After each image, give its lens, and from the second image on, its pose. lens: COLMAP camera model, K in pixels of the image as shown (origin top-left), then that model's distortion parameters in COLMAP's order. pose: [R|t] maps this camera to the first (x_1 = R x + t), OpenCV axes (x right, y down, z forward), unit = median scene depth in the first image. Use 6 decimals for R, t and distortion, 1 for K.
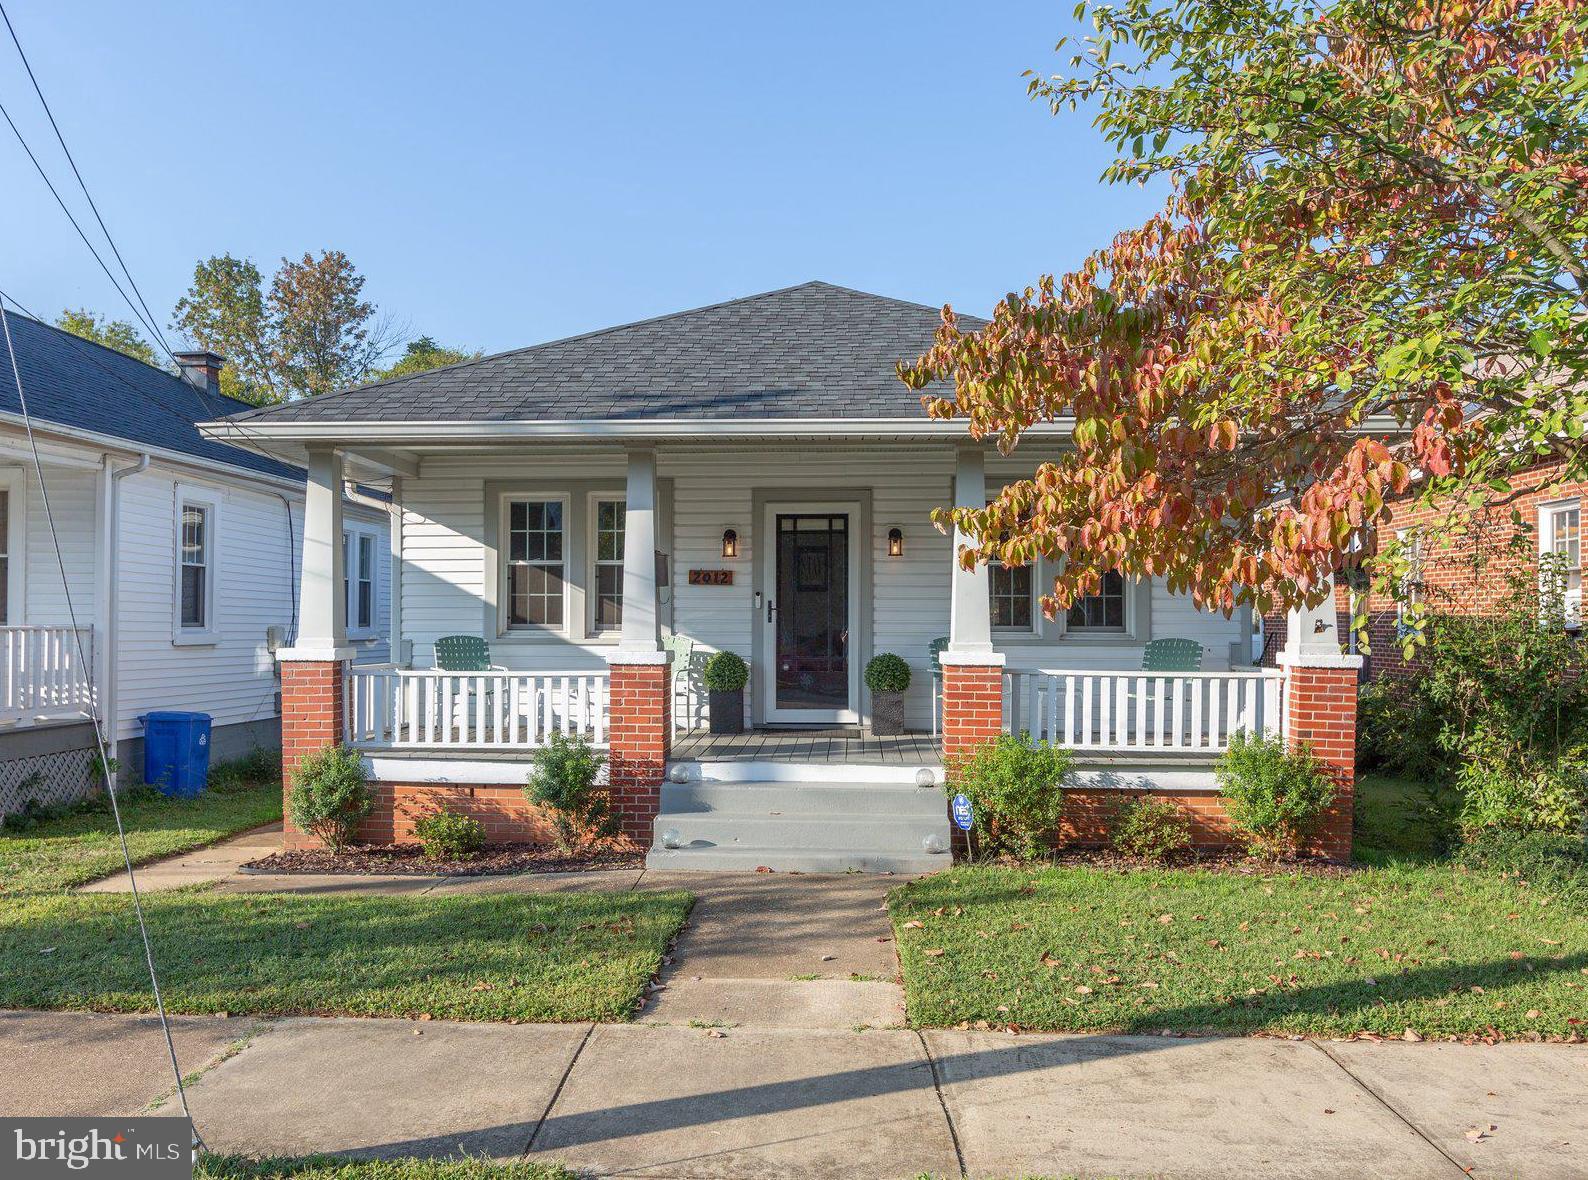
lens RADIAL K [[1294.2, 0, 796.0], [0, 1294.2, 599.2], [0, 0, 1]] dist [-0.005996, 0.000685]
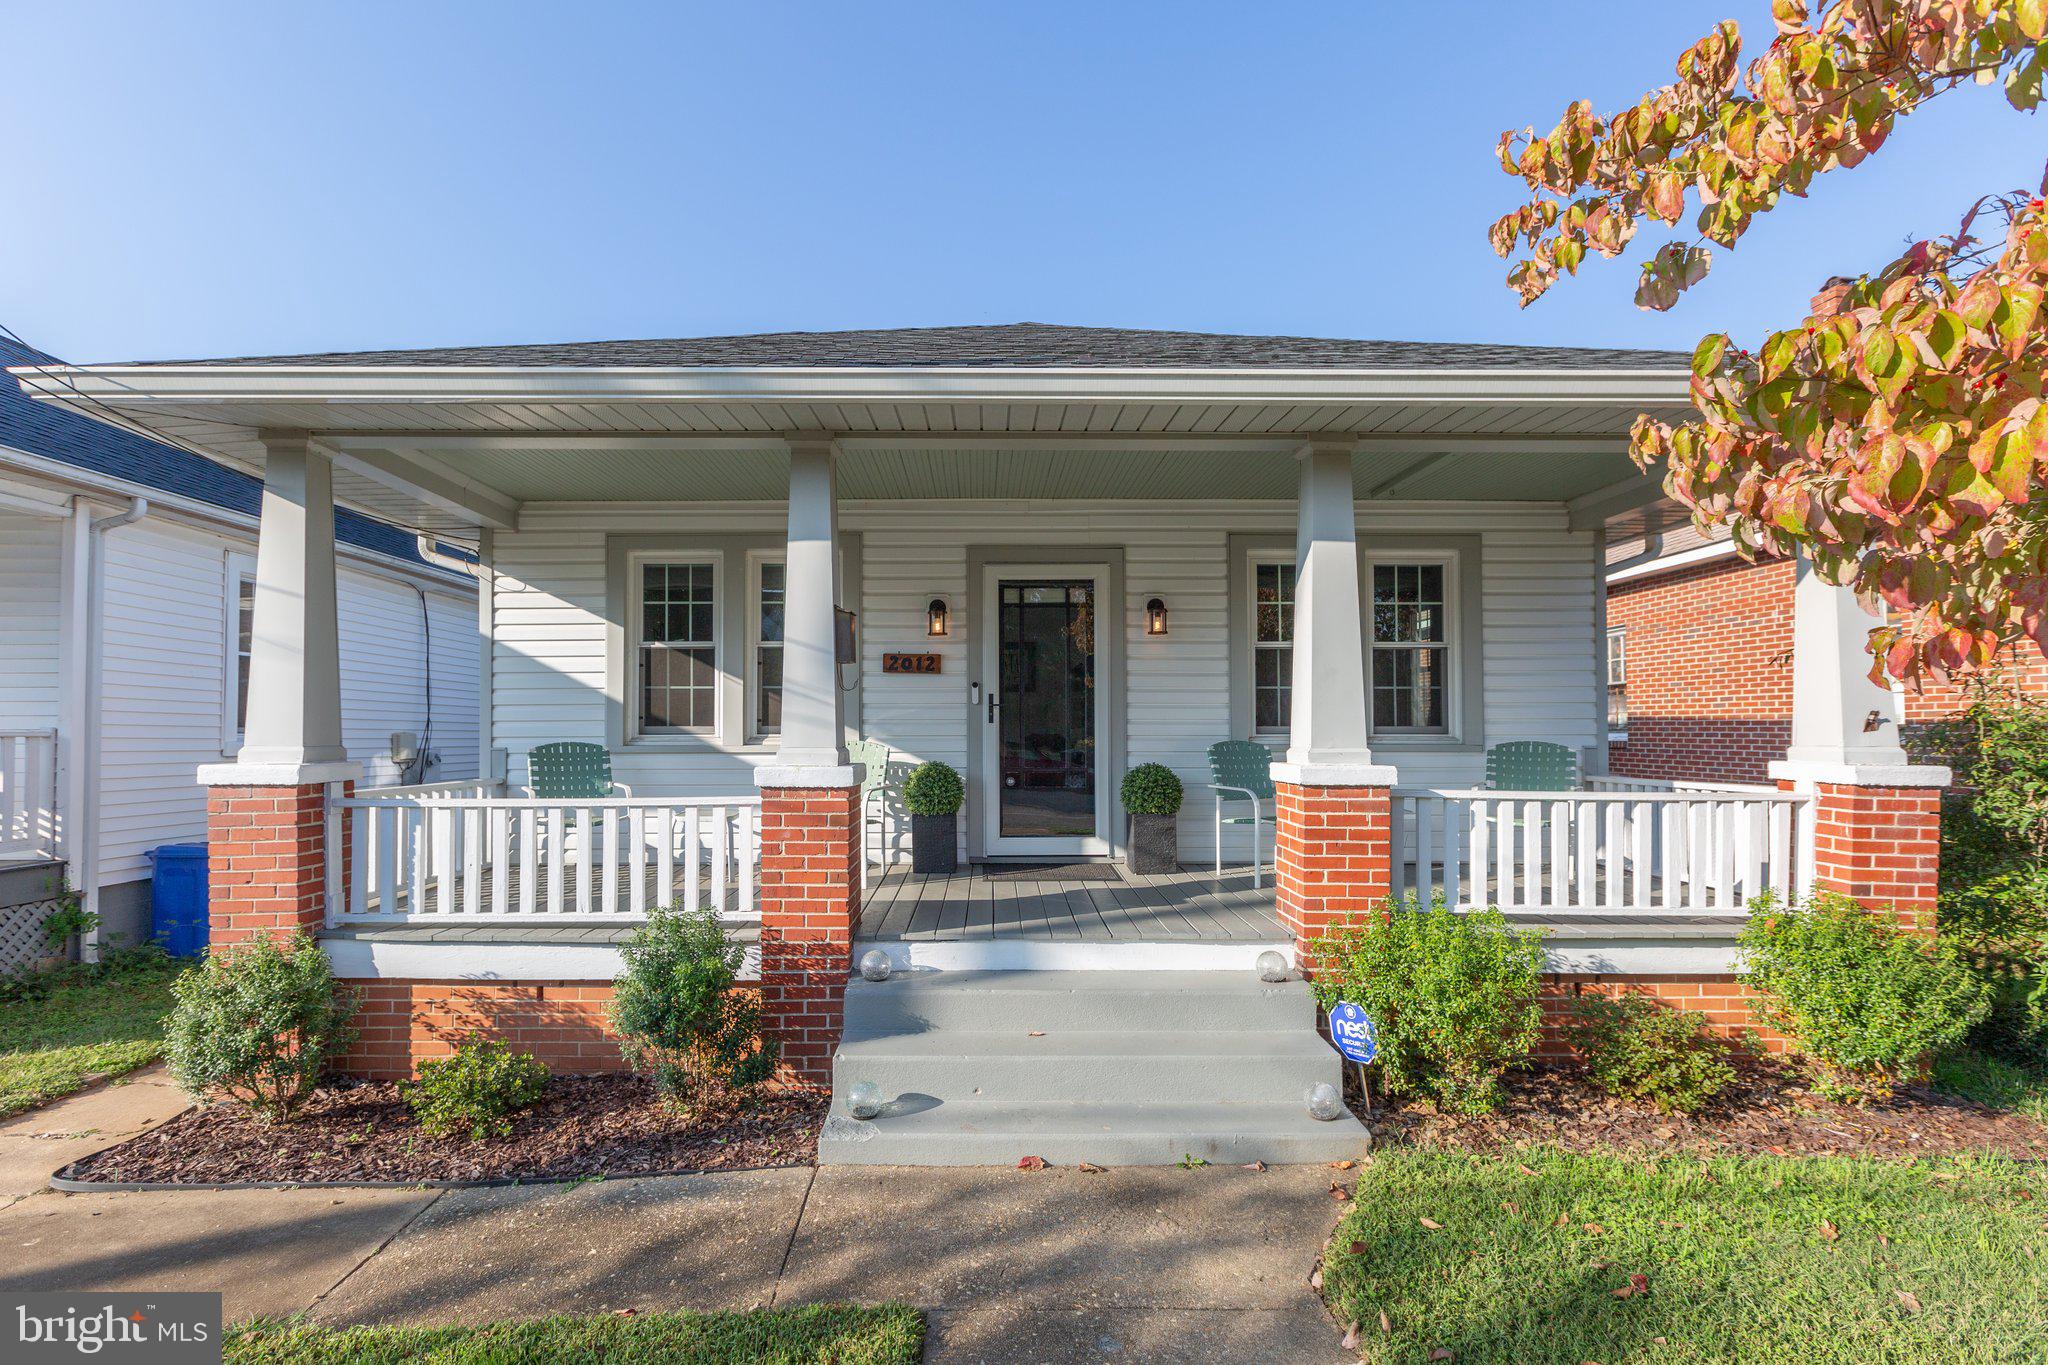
lens RADIAL K [[922.4, 0, 1005.4], [0, 922.4, 718.6], [0, 0, 1]] dist [-0.002222, 0.000510]
pose [[0.997937, -0.003124, 0.064120, -0.054306], [0.002873, 0.999988, 0.004000, 0.015642], [-0.064132, -0.003807, 0.997934, 0.540363]]
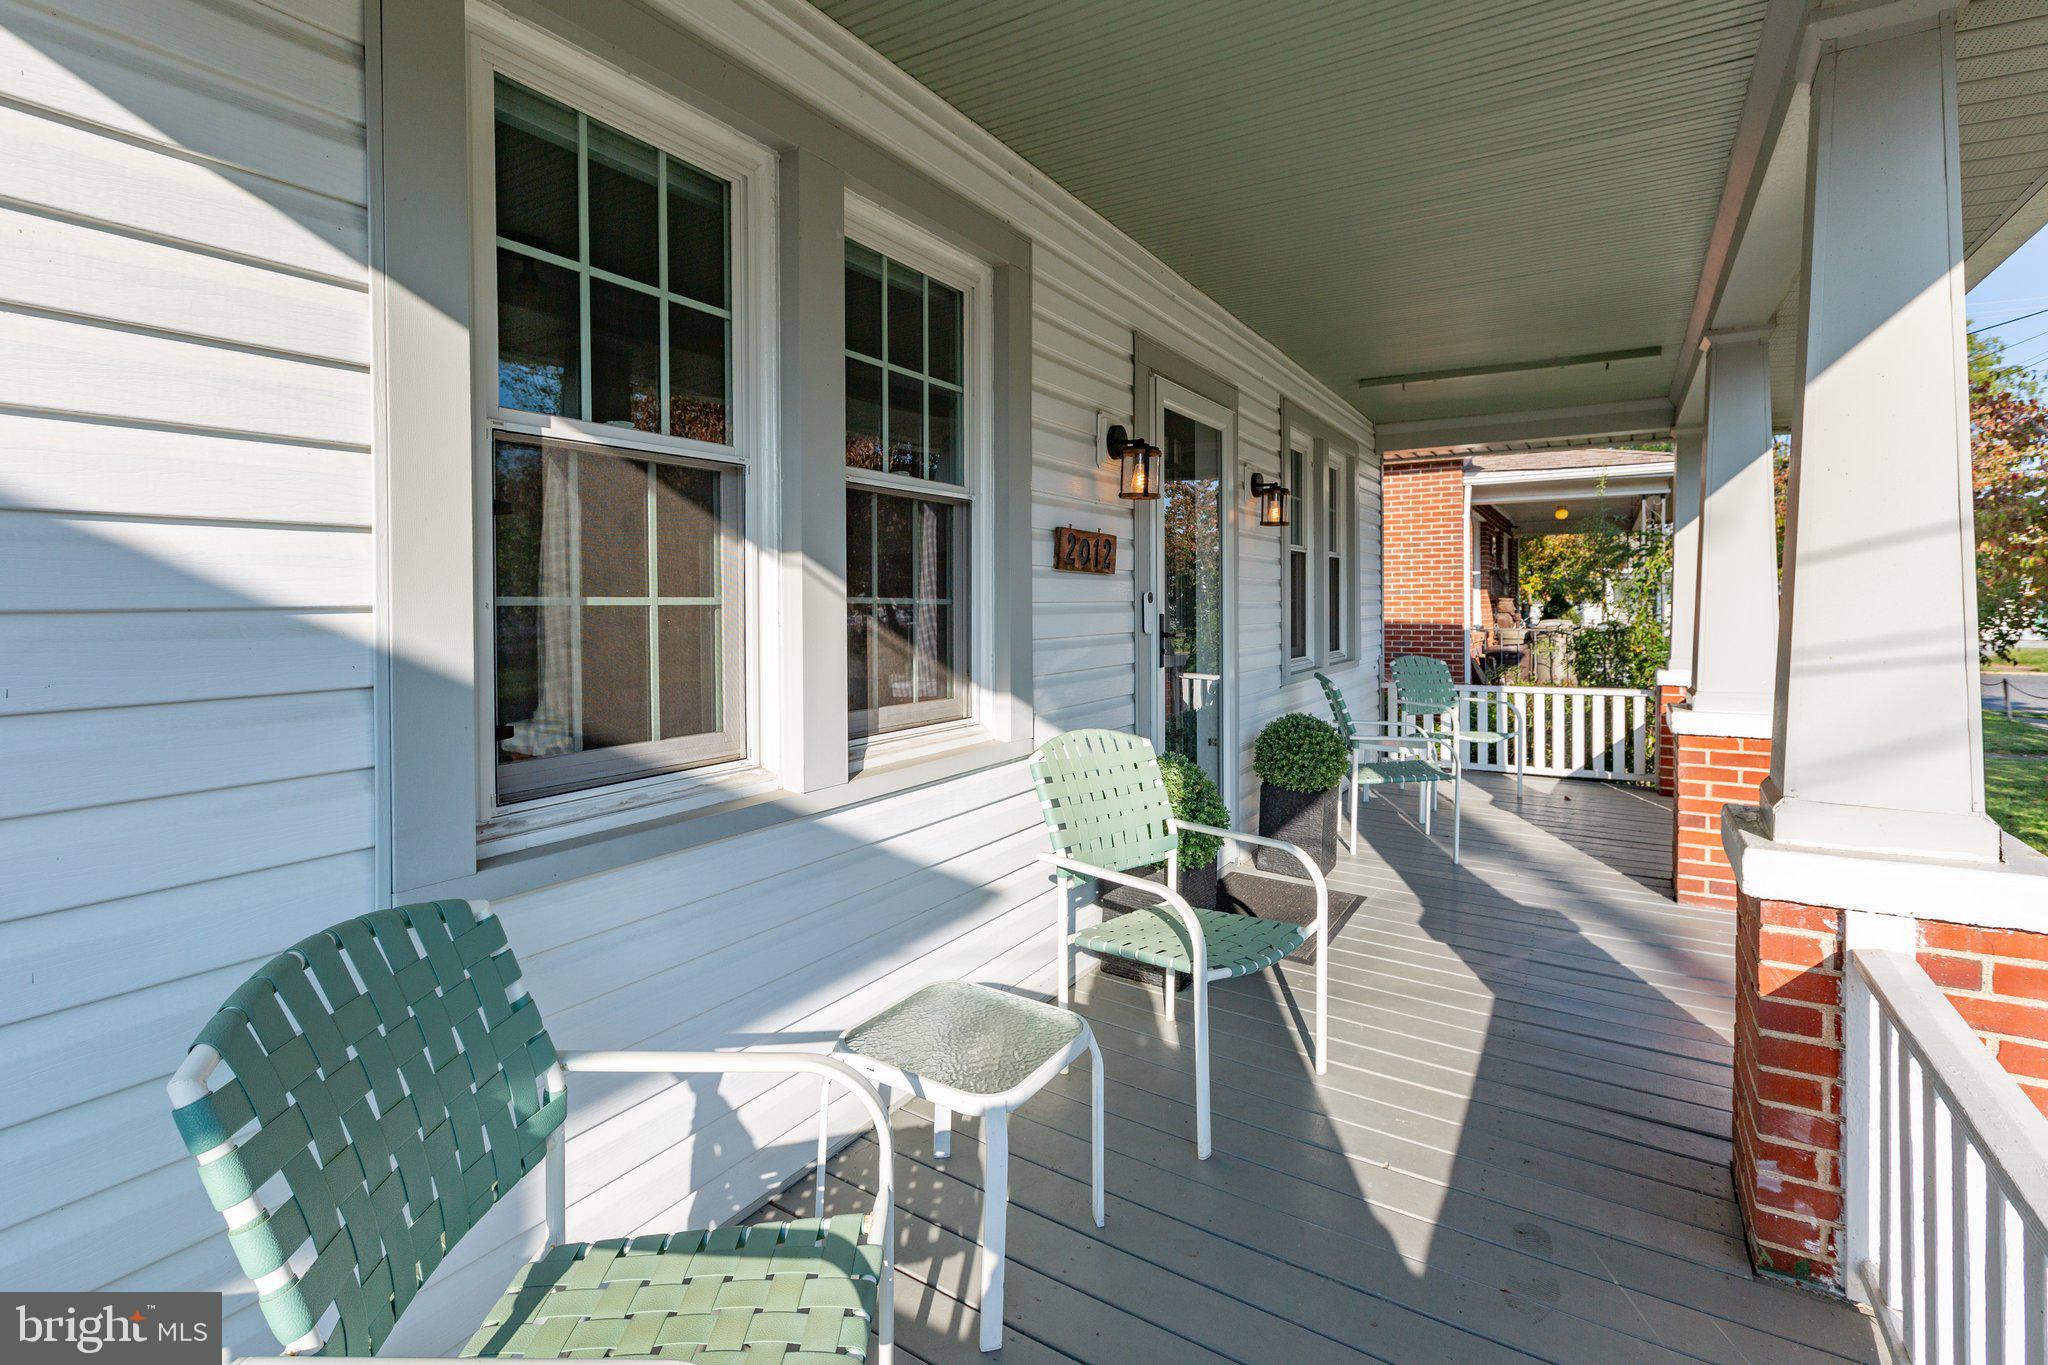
lens RADIAL K [[922.4, 0, 1007.9], [0, 922.4, 605.7], [0, 0, 1]] dist [-0.002222, 0.000510]
pose [[0.504311, -0.008730, 0.863478, -0.350874], [-0.008044, 0.999858, 0.014807, -0.006479], [-0.863485, -0.014414, 0.504169, 1.047395]]
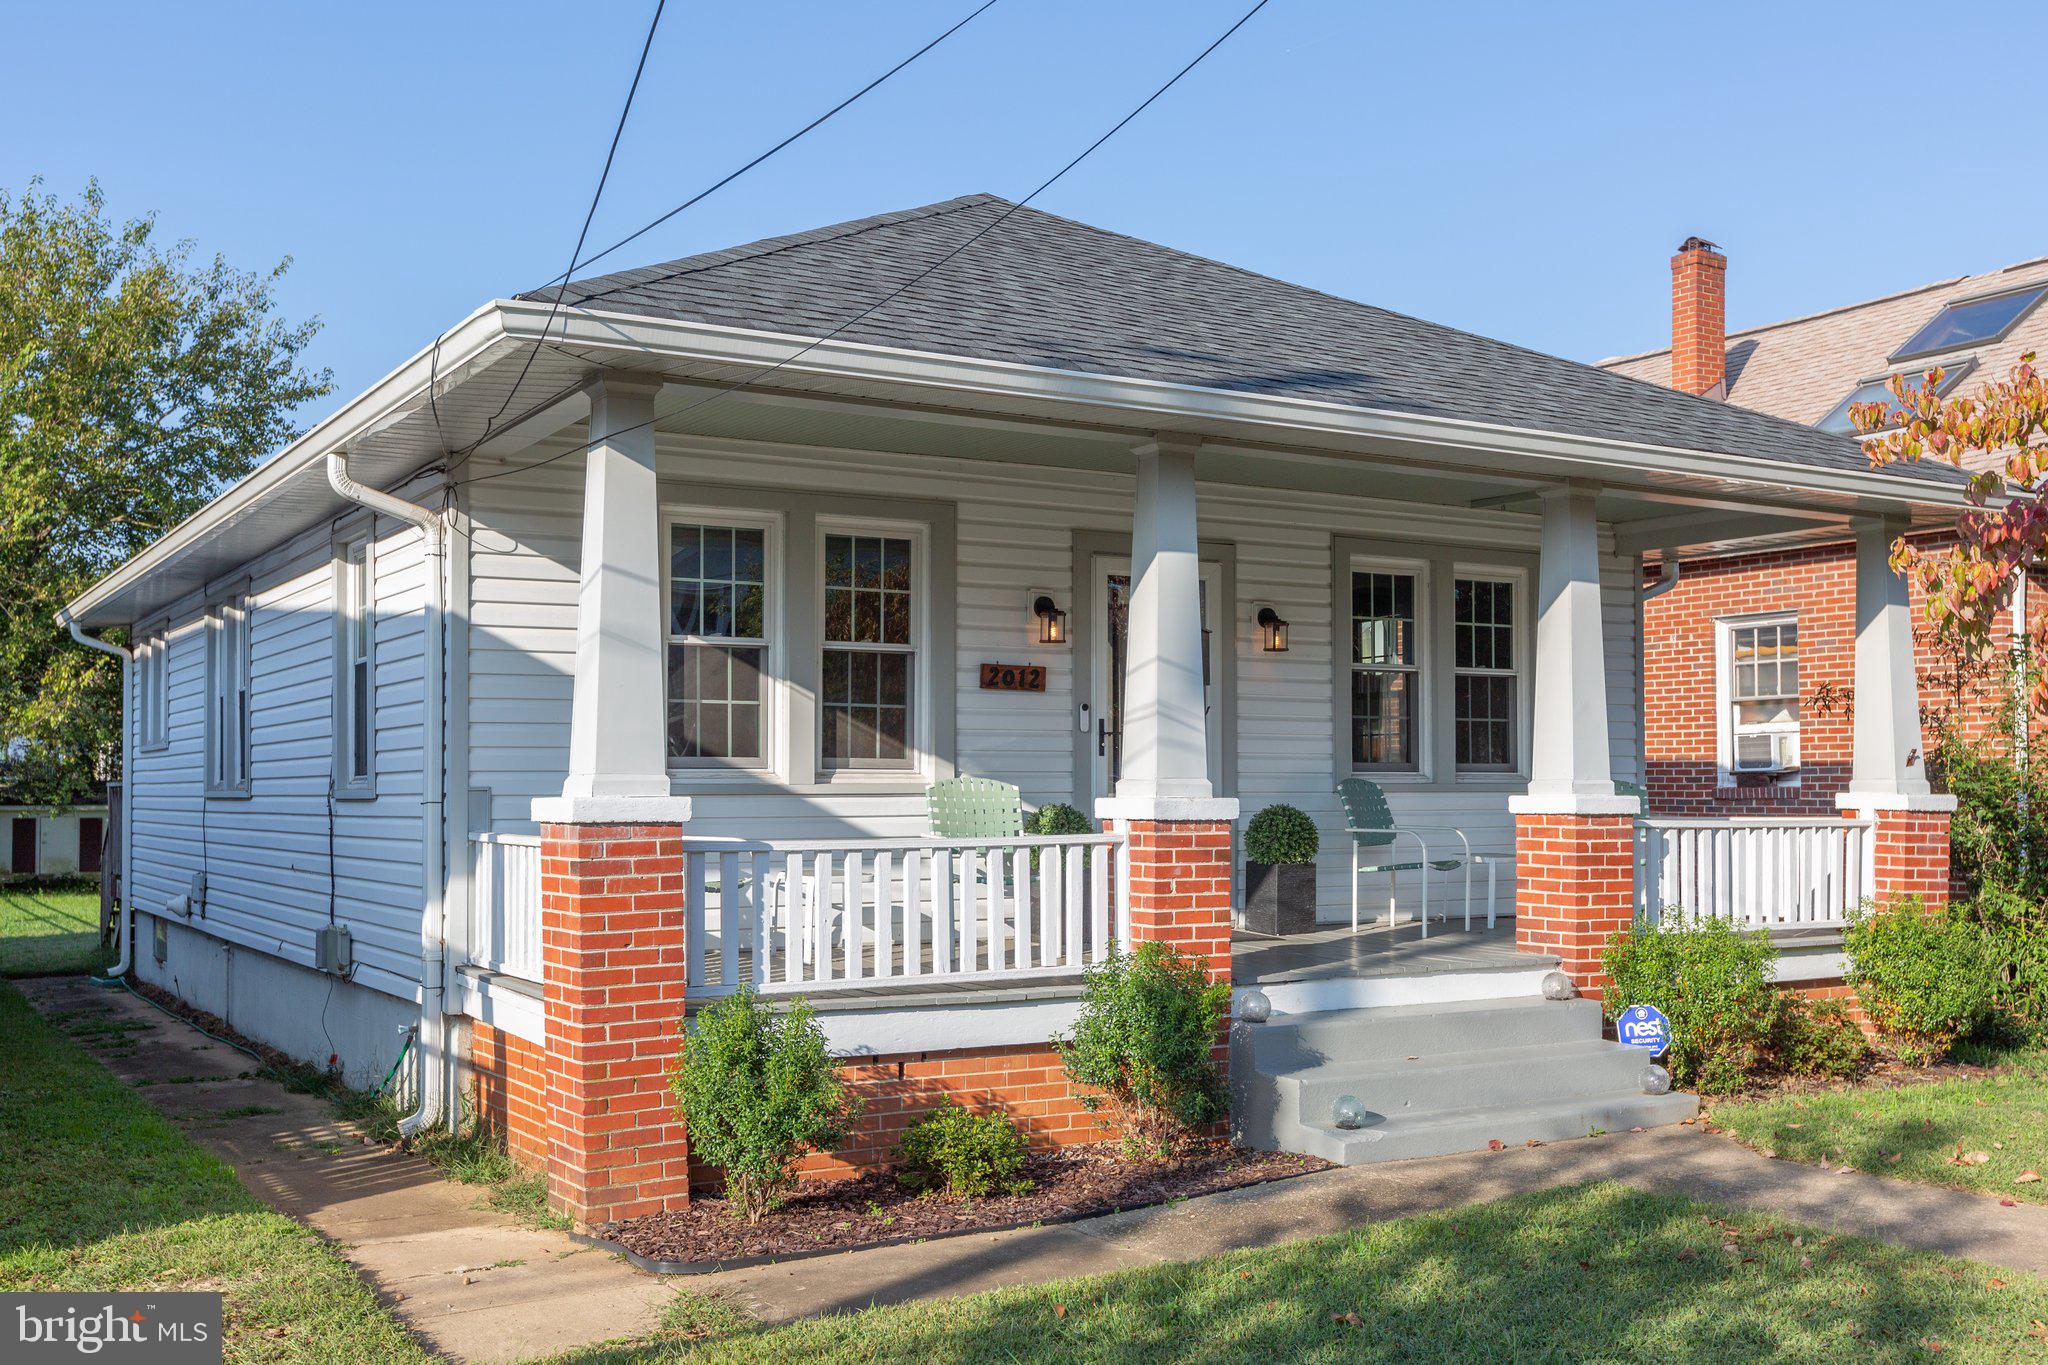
lens RADIAL K [[1991.6, 0, 1053.1], [0, 1991.6, 747.8], [0, 0, 1]] dist [-0.015006, 0.000000]
pose [[0.821565, 0.007375, 0.570067, -0.659031], [-0.005601, 0.999972, -0.004865, 0.022264], [-0.570087, 0.000804, 0.821584, 0.301499]]
